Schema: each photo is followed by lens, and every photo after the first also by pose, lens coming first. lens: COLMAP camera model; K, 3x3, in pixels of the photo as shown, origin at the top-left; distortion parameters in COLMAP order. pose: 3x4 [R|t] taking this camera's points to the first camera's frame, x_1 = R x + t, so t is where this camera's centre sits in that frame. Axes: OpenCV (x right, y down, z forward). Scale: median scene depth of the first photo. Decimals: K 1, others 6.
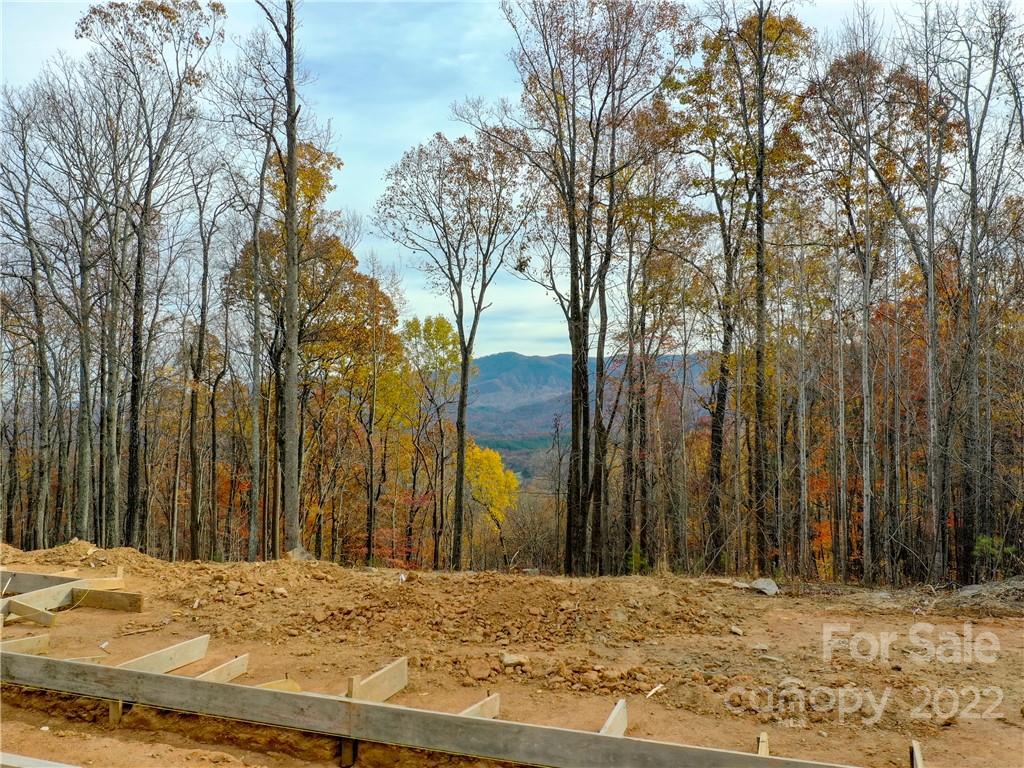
lens RADIAL K [[899.1, 0, 512.0], [0, 899.1, 384.0], [0, 0, 1]] dist [-0.009341, 0.008717]
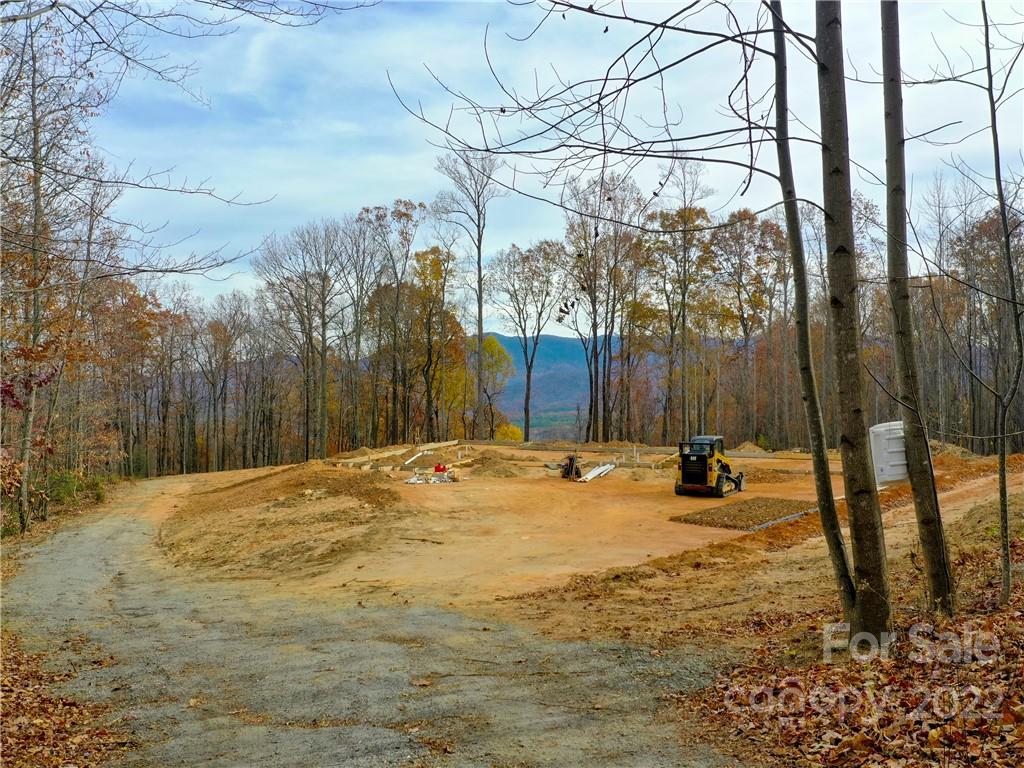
lens RADIAL K [[899.1, 0, 512.0], [0, 899.1, 384.0], [0, 0, 1]] dist [-0.009341, 0.008717]
pose [[0.999752, 0.001899, 0.022183, -0.132594], [-0.002376, 0.999766, 0.021488, -0.045825], [-0.022137, -0.021536, 0.999523, -0.831422]]
